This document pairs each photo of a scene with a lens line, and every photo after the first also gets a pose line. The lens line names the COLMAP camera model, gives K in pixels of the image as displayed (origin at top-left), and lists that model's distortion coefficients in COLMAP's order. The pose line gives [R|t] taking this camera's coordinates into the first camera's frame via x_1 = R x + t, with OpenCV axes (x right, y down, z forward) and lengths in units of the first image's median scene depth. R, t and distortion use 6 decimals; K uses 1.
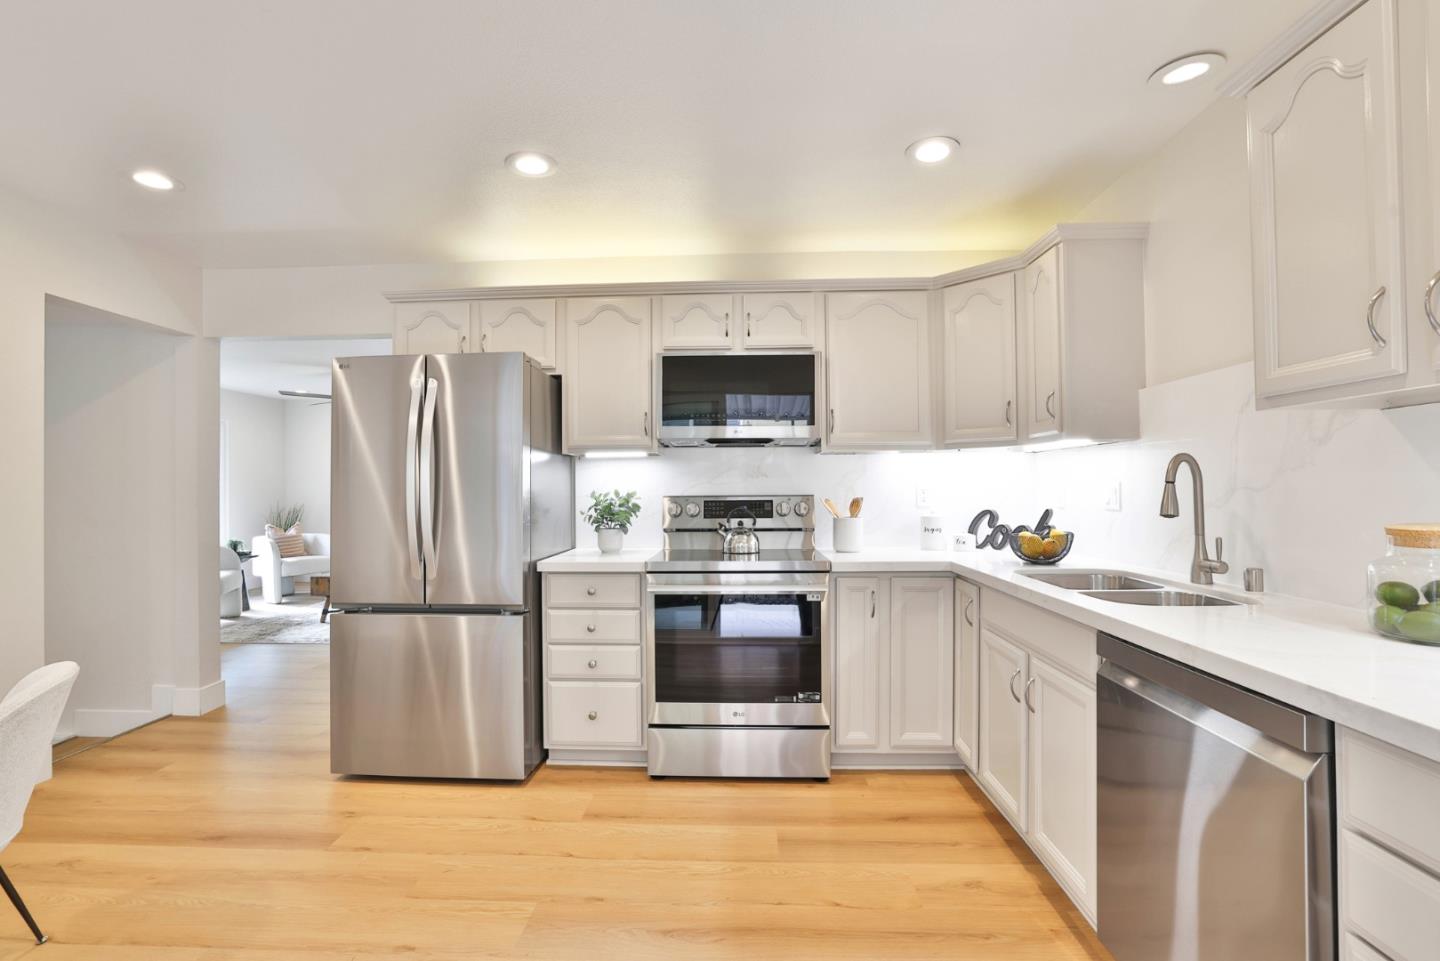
lens RADIAL K [[656.4, 0, 704.1], [0, 656.4, 480.4], [0, 0, 1]] dist [-0.033518, 0.009092]
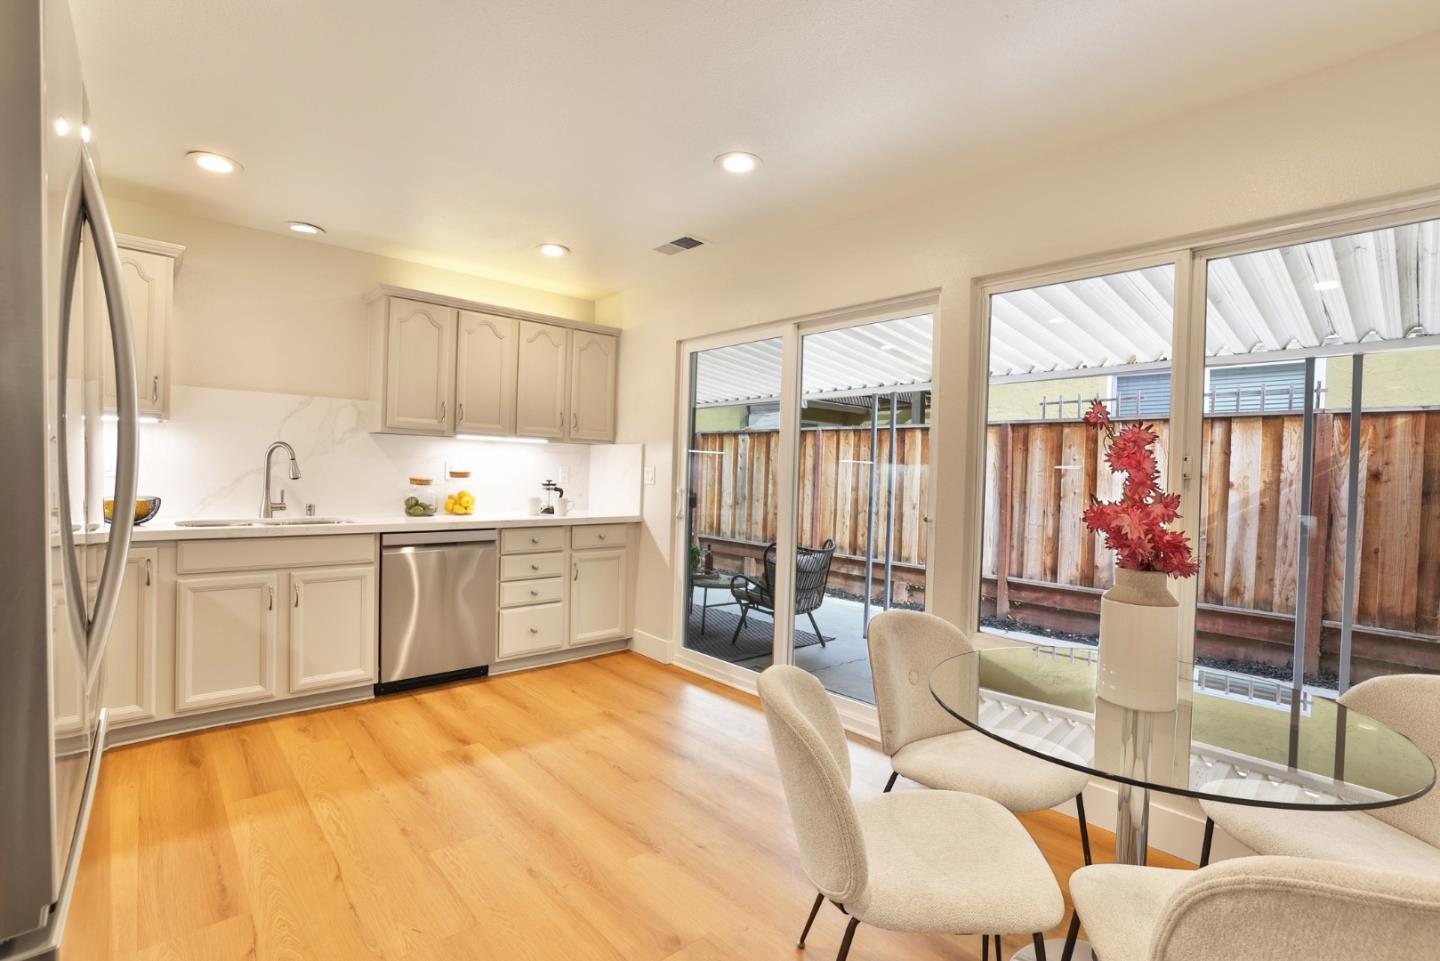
lens RADIAL K [[656.4, 0, 716.9], [0, 656.4, 475.9], [0, 0, 1]] dist [-0.033518, 0.009092]
pose [[-0.697138, -0.026095, 0.716462, -1.290139], [-0.034274, 0.999408, 0.003051, 0.001770], [-0.716118, -0.022430, -0.697619, 1.356700]]
